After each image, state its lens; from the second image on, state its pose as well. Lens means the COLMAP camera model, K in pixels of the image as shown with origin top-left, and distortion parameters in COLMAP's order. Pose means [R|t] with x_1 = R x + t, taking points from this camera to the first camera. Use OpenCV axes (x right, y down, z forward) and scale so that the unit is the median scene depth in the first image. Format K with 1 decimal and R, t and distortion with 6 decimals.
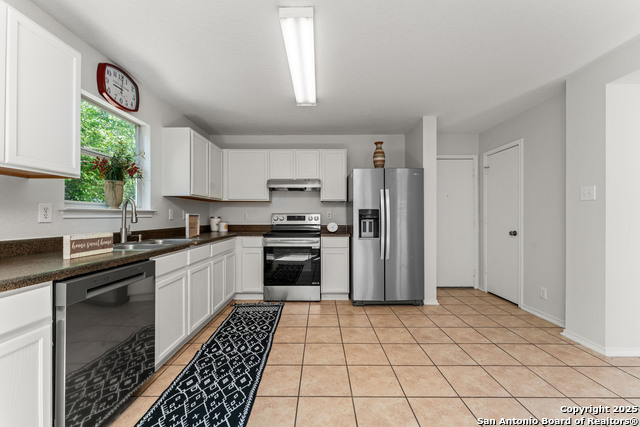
lens RADIAL K [[251.5, 0, 320.0], [0, 251.5, 213.5], [0, 0, 1]] dist [-0.000395, -0.000142]
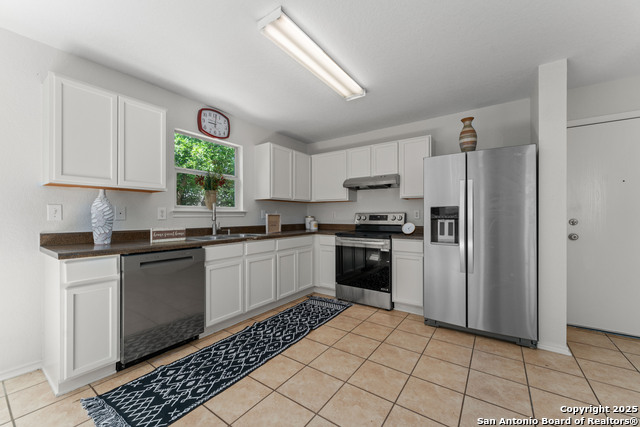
lens RADIAL K [[251.5, 0, 320.0], [0, 251.5, 213.5], [0, 0, 1]] dist [-0.000395, -0.000142]
pose [[0.822230, -0.006043, -0.569124, 0.336743], [0.007351, 0.999973, 0.000003, 0.001730], [0.569109, -0.004186, 0.822252, 0.133475]]
